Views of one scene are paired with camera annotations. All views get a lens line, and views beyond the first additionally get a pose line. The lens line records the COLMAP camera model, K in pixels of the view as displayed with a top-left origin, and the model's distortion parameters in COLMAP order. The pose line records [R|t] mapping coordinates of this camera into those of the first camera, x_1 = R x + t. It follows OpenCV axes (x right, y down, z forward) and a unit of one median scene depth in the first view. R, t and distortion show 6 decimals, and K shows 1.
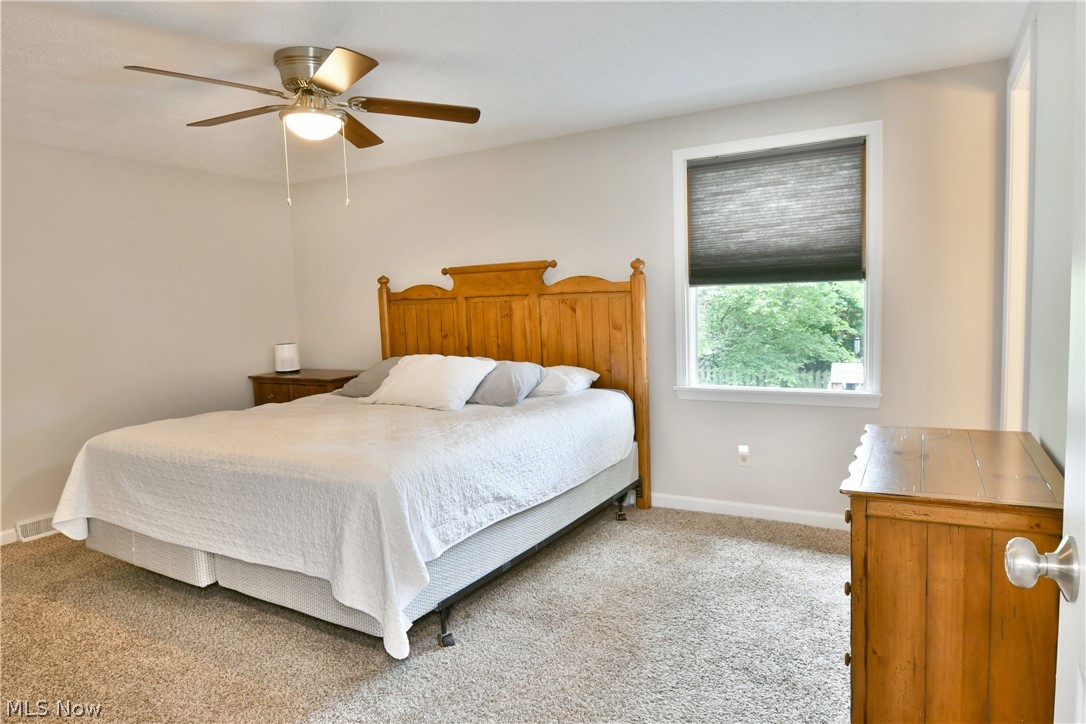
lens RADIAL K [[663.2, 0, 536.5], [0, 663.2, 363.8], [0, 0, 1]] dist [-0.007779, -0.002202]
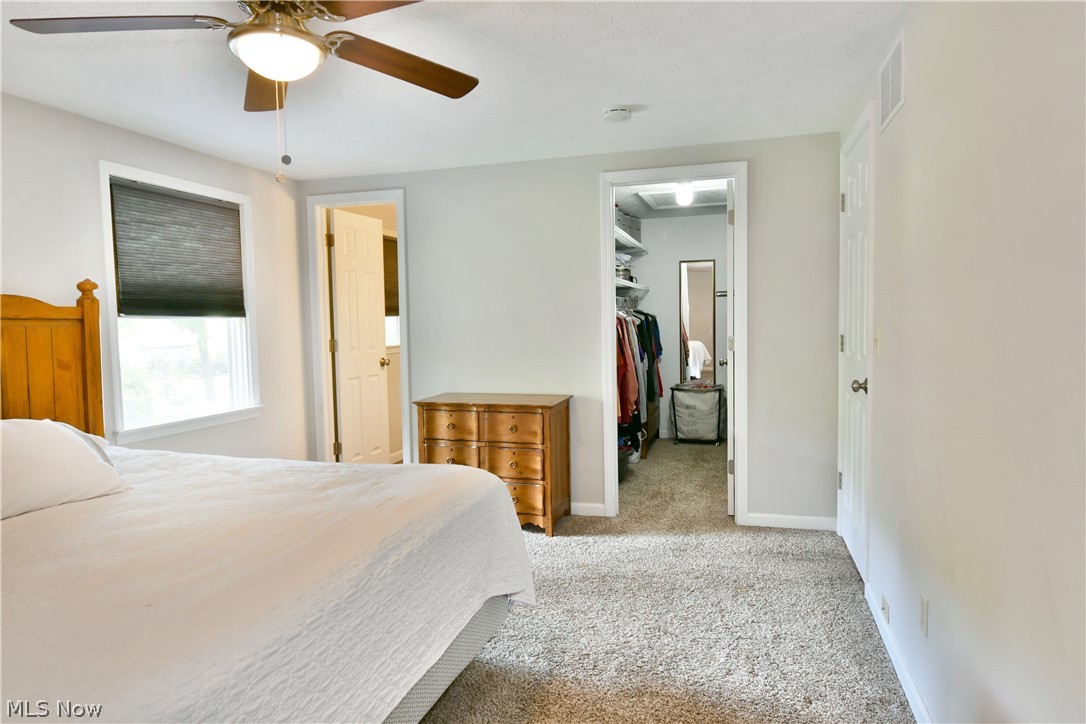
lens RADIAL K [[663.2, 0, 536.5], [0, 663.2, 363.8], [0, 0, 1]] dist [-0.007779, -0.002202]
pose [[-0.204243, -0.030101, 0.978457, -0.797949], [0.103221, 0.993293, 0.052104, -0.044039], [-0.973463, 0.111639, -0.199766, 0.672908]]
